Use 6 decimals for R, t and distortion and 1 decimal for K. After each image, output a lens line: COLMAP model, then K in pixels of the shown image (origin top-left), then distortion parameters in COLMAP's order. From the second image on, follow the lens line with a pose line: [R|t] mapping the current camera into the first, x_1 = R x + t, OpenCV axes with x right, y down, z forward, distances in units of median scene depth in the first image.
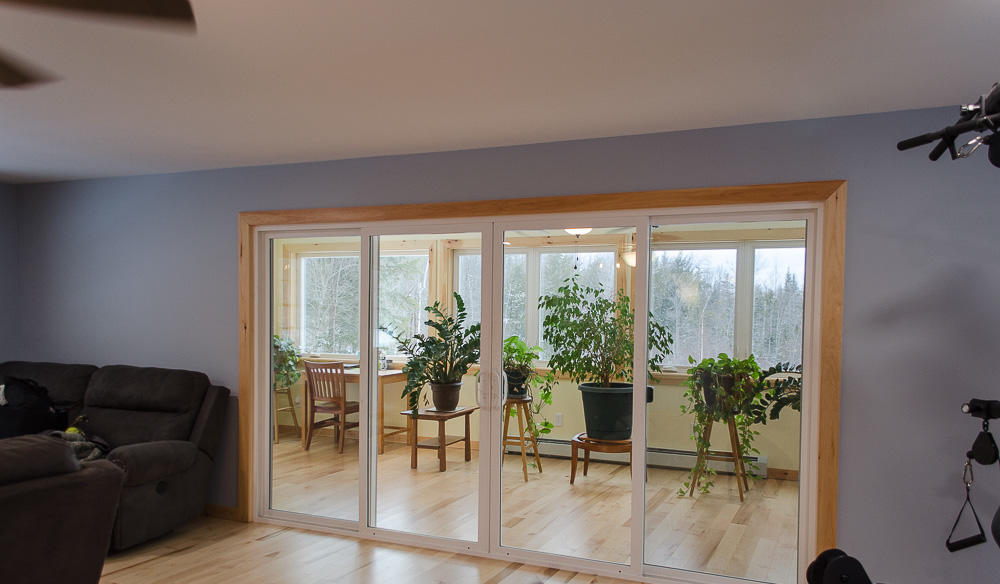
lens RADIAL K [[768.1, 0, 500.4], [0, 768.1, 336.2], [0, 0, 1]] dist [0.051045, 0.000078]
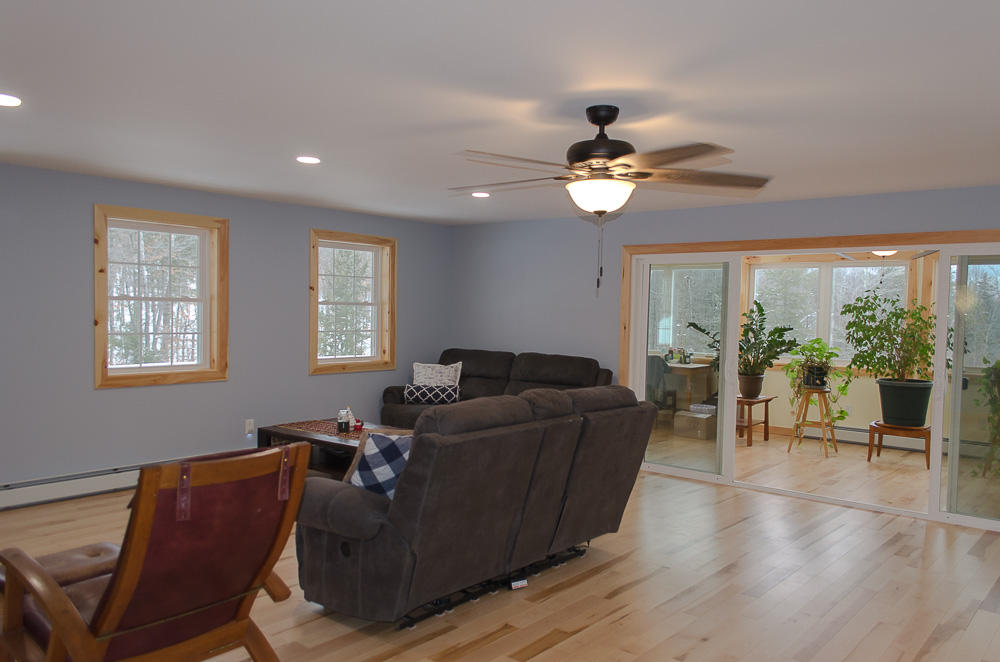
lens RADIAL K [[767.0, 0, 510.3], [0, 767.0, 338.1], [0, 0, 1]] dist [0.051889, -0.040883]
pose [[0.966279, 0.018367, -0.256841, -0.137967], [-0.017727, 0.999831, 0.004808, 0.003197], [0.256886, -0.000092, 0.966442, -0.305167]]
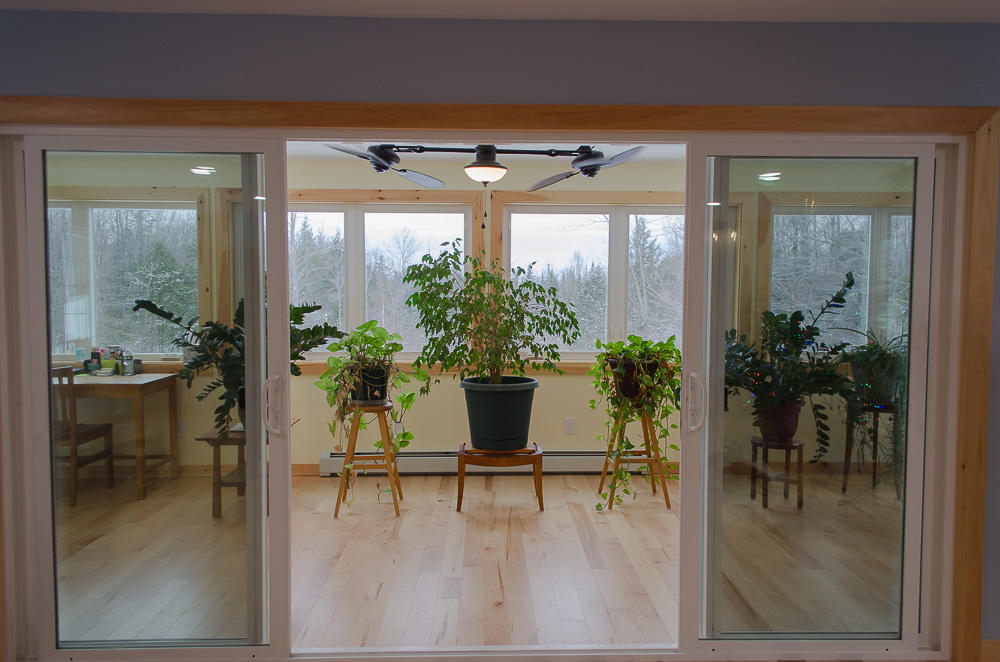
lens RADIAL K [[767.0, 0, 510.3], [0, 767.0, 338.1], [0, 0, 1]] dist [0.051889, -0.040883]
pose [[0.896648, -0.034313, 0.441413, -0.189300], [0.022464, 0.999234, 0.032045, -0.004183], [-0.442174, -0.018817, 0.896732, 0.287398]]
